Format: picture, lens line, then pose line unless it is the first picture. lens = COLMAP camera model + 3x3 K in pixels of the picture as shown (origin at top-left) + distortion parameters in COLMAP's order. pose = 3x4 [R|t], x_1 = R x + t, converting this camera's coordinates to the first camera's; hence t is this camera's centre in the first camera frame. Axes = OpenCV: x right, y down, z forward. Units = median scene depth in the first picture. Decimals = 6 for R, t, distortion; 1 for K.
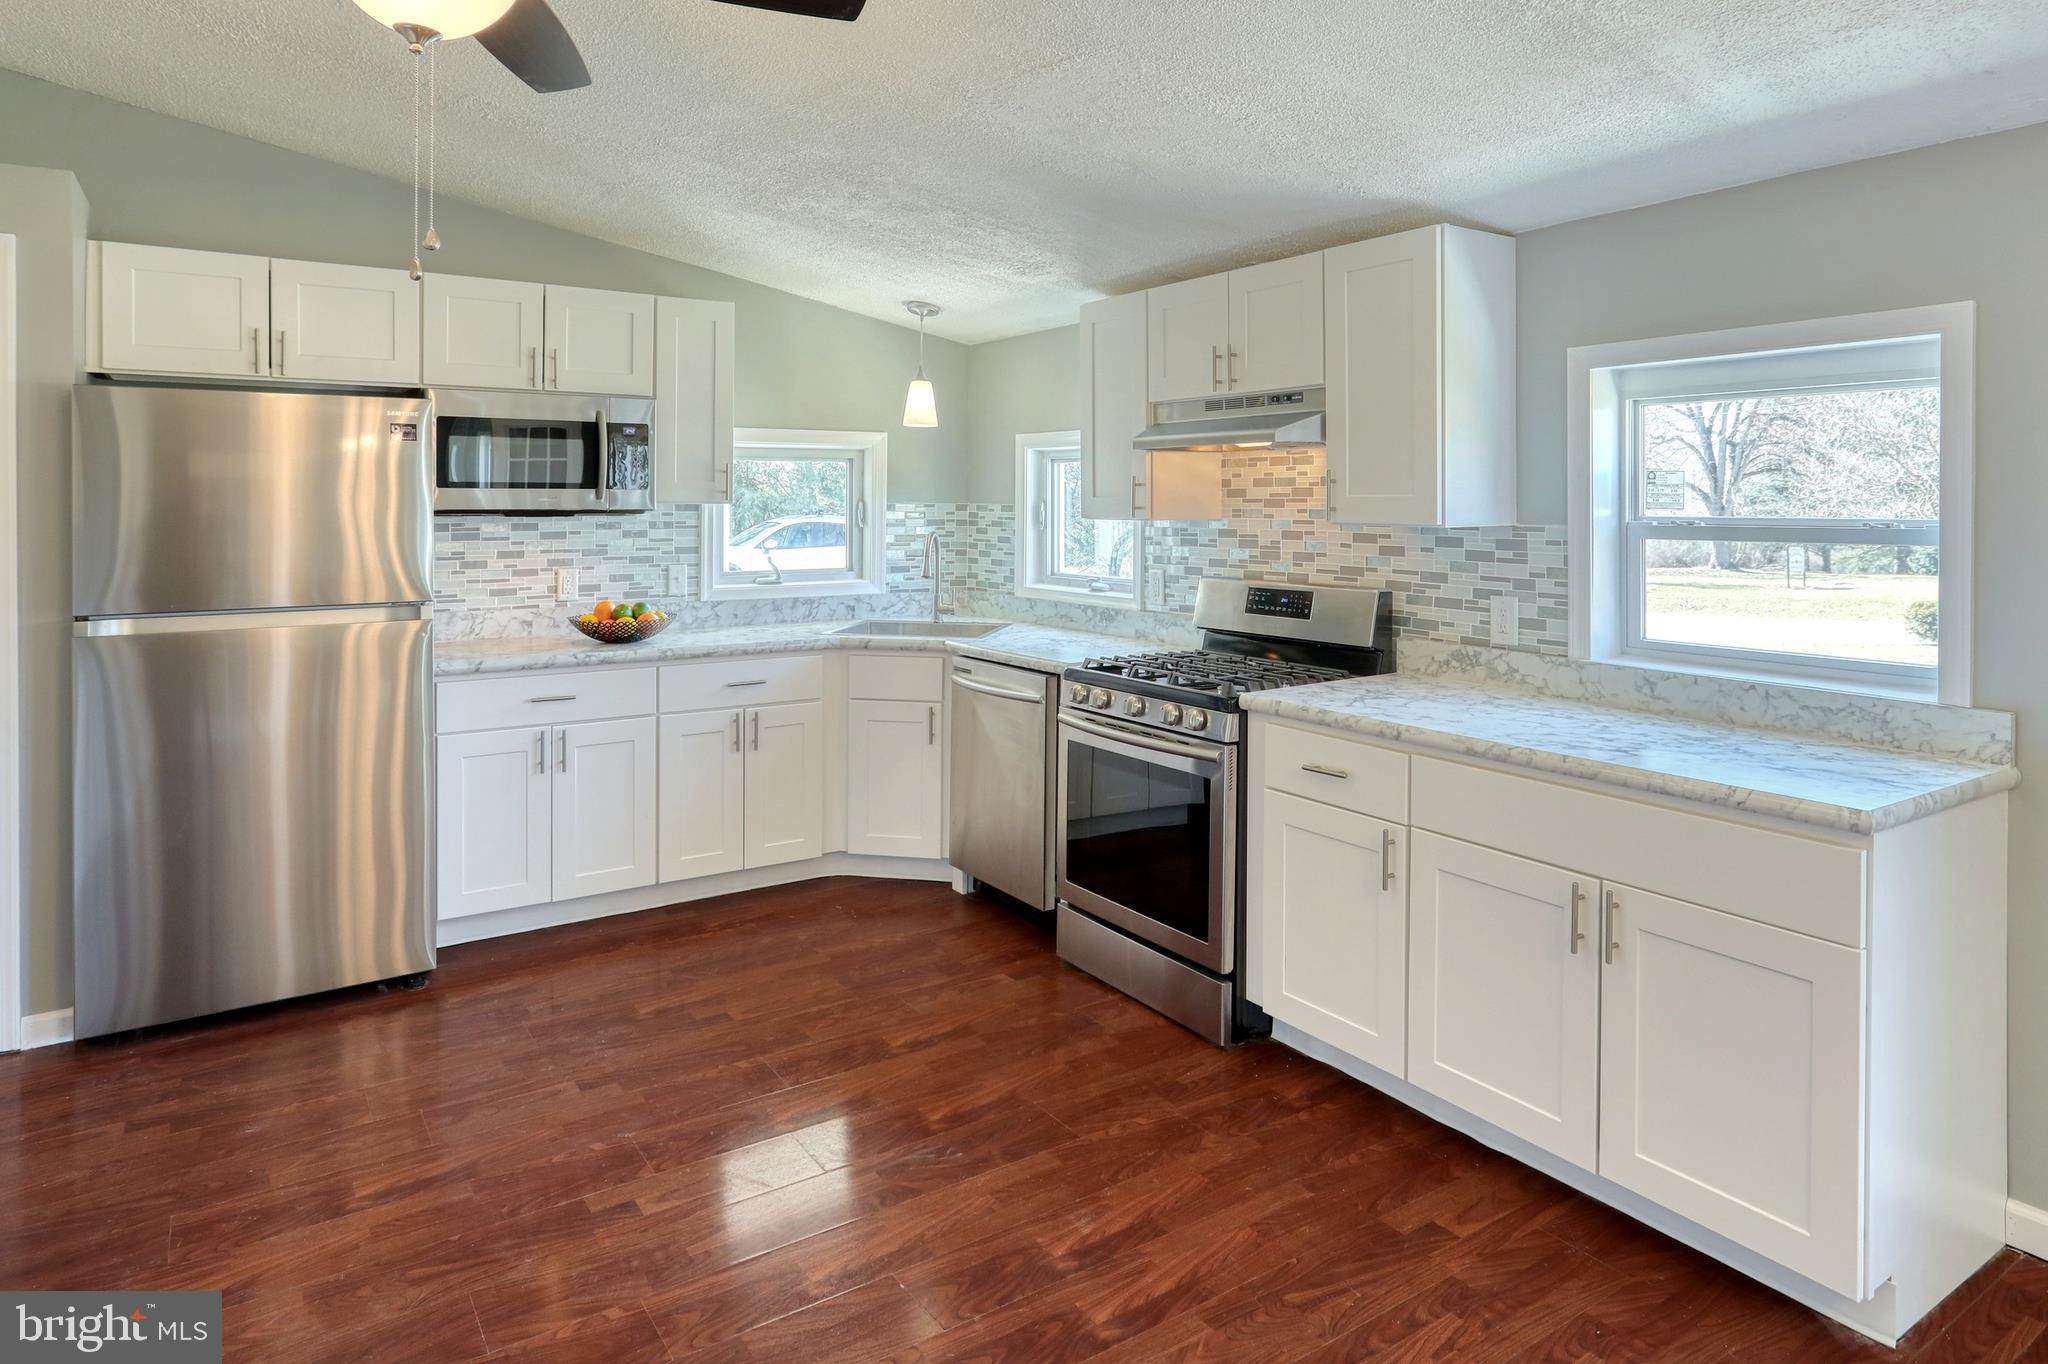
lens RADIAL K [[1196.3, 0, 1042.9], [0, 1196.3, 501.4], [0, 0, 1]] dist [-0.001394, -0.000636]
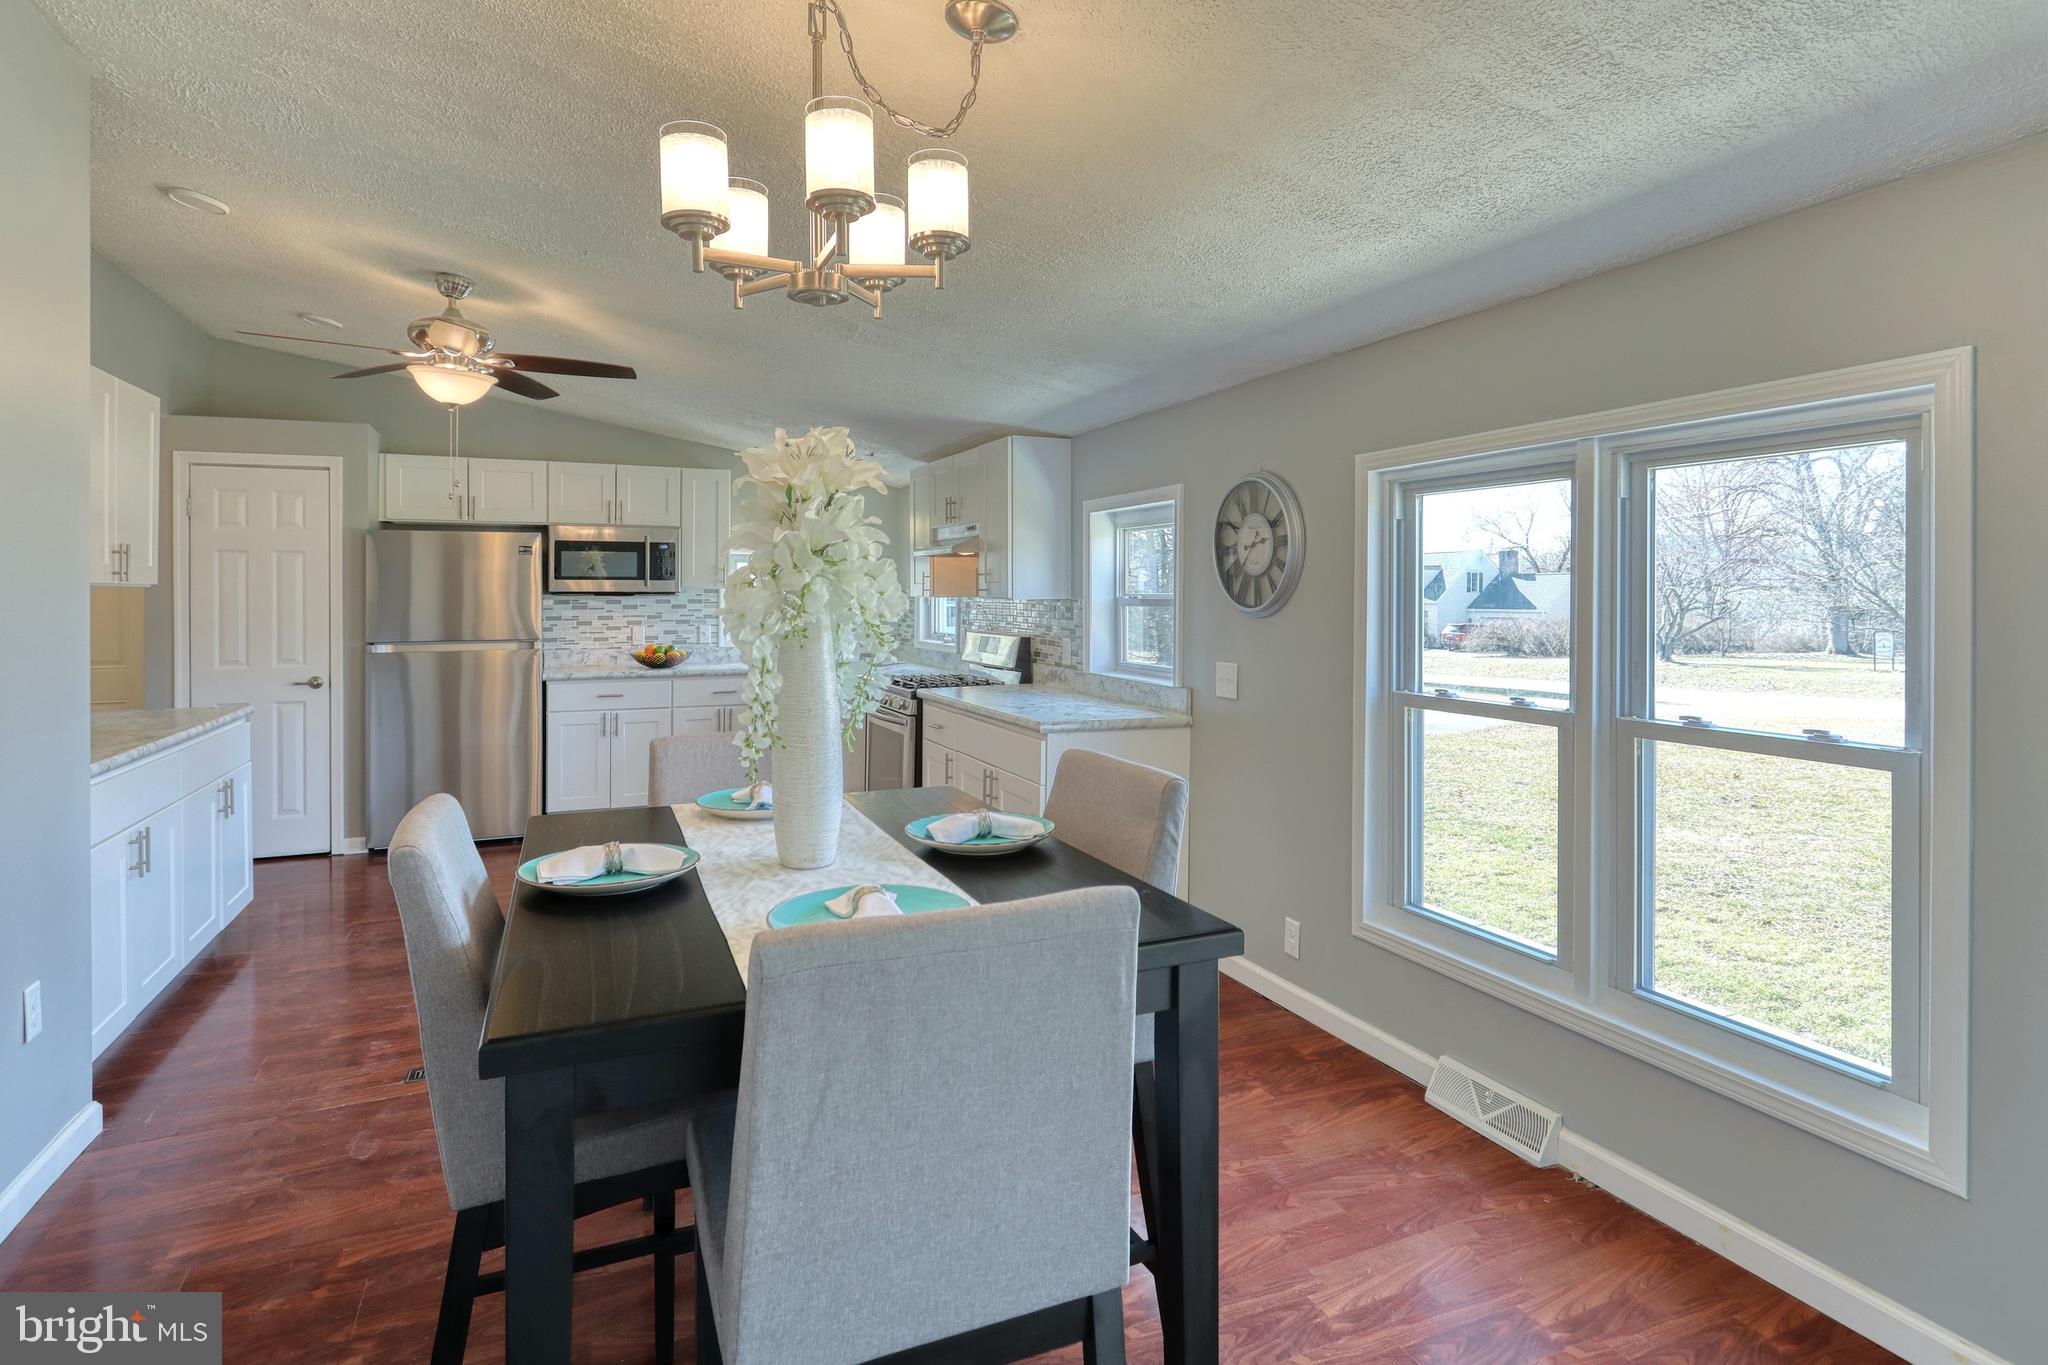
lens RADIAL K [[1028.5, 0, 1023.9], [0, 1028.5, 596.8], [0, 0, 1]] dist [-0.000328, 0.000033]
pose [[0.985438, 0.000073, -0.170034, 0.435805], [0.000924, 0.999983, 0.005789, 0.005911], [0.170031, -0.005862, 0.985421, -0.396775]]
